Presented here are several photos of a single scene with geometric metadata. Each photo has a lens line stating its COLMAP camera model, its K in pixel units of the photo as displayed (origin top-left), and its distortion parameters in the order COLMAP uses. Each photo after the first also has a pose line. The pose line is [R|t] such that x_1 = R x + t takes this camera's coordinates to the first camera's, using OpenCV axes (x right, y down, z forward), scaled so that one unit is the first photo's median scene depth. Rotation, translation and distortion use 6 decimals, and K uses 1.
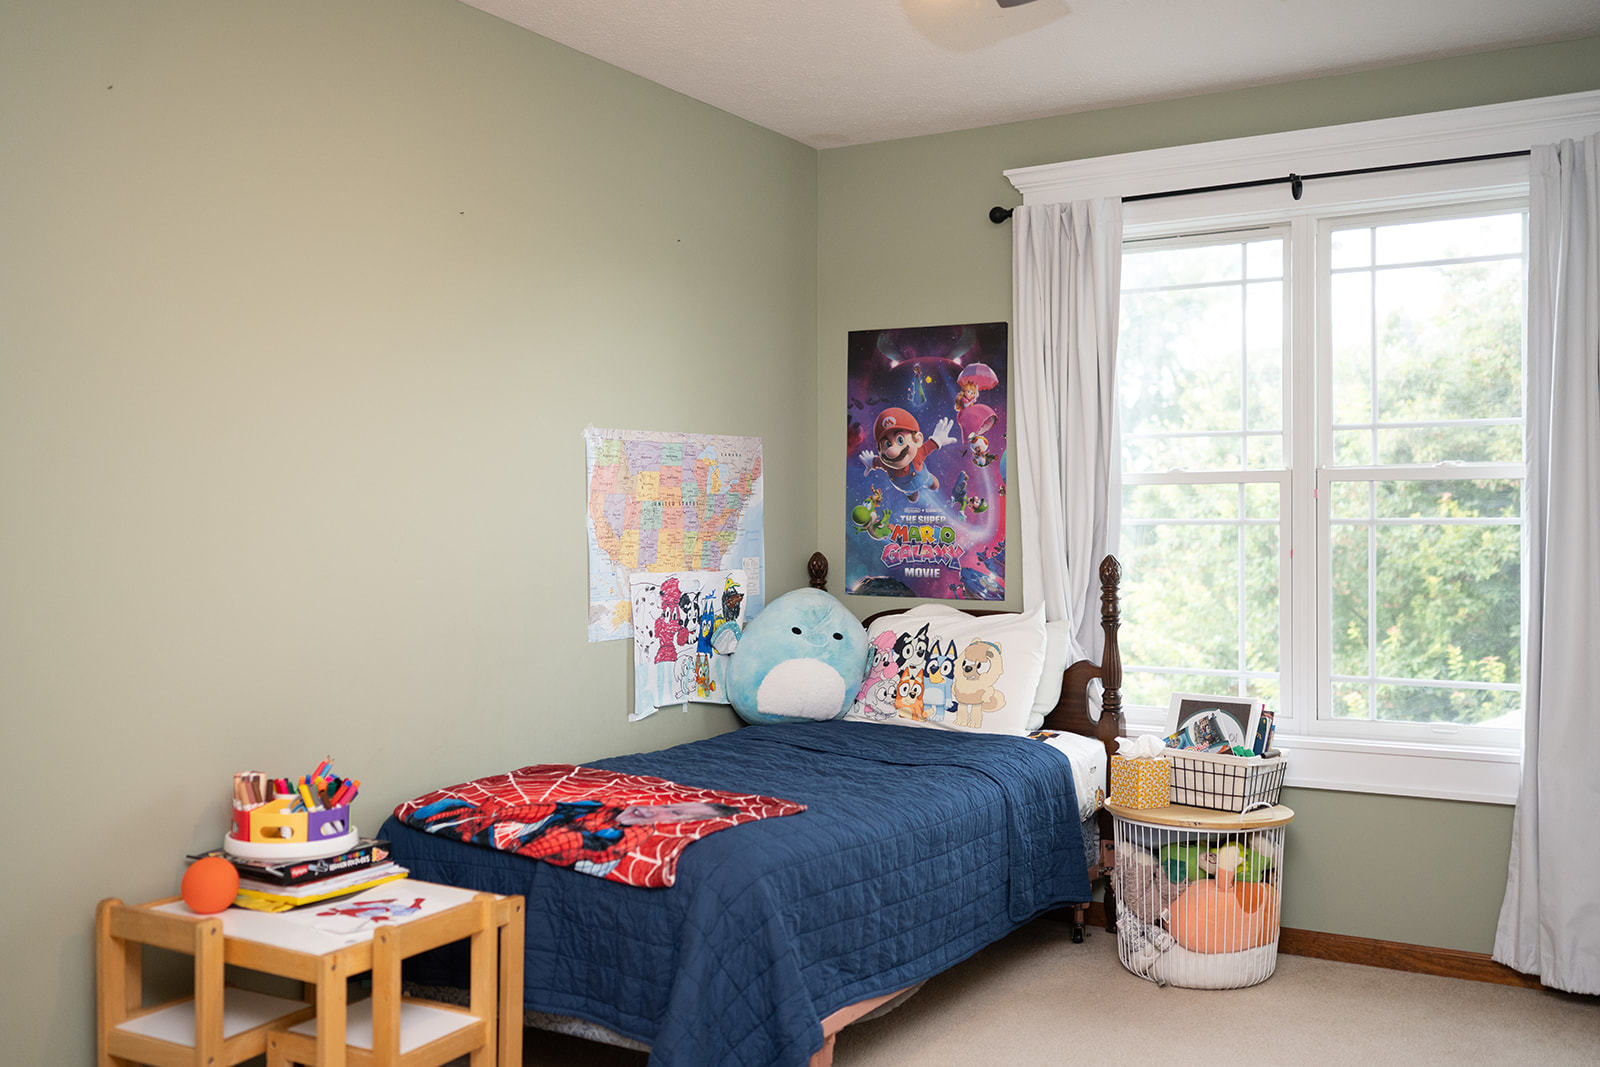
lens RADIAL K [[1542.2, 0, 800.0], [0, 1542.2, 533.5], [0, 0, 1]] dist [0.000288, -0.006296]
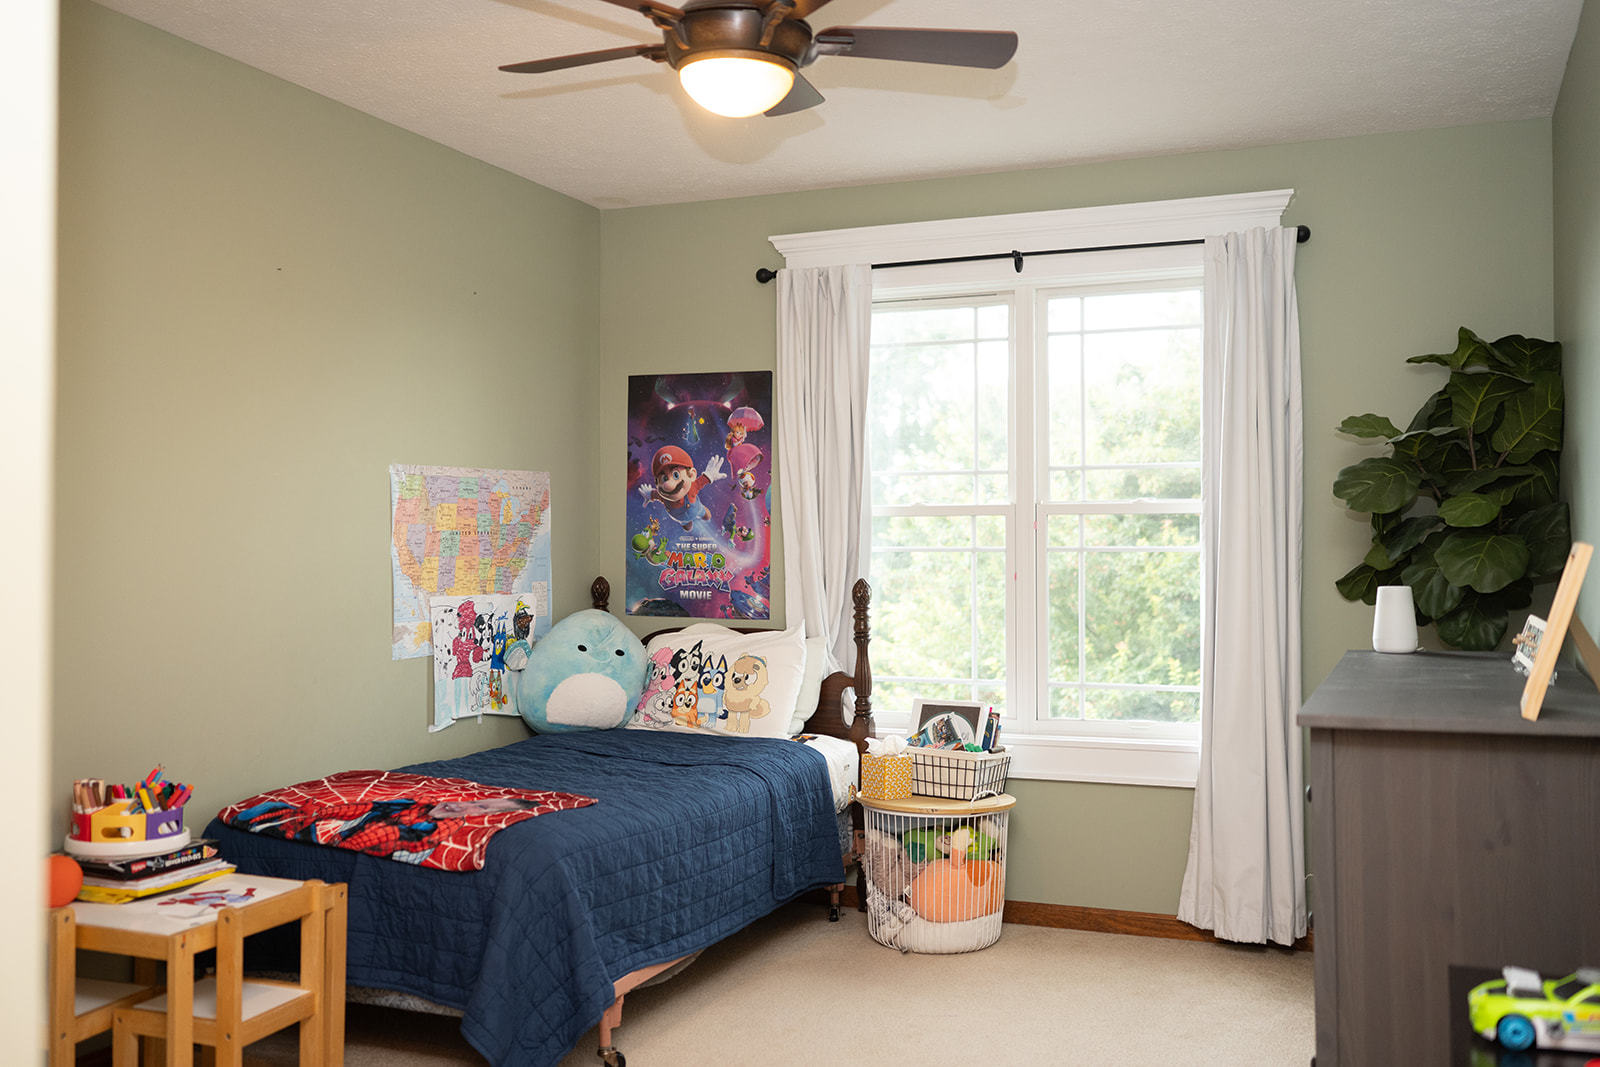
lens RADIAL K [[1542.2, 0, 800.0], [0, 1542.2, 533.5], [0, 0, 1]] dist [0.000288, -0.006296]
pose [[0.988603, 0.001402, 0.150542, -0.016285], [0.000757, 0.999898, -0.014279, -0.003388], [-0.150547, 0.014231, 0.988500, -0.128300]]
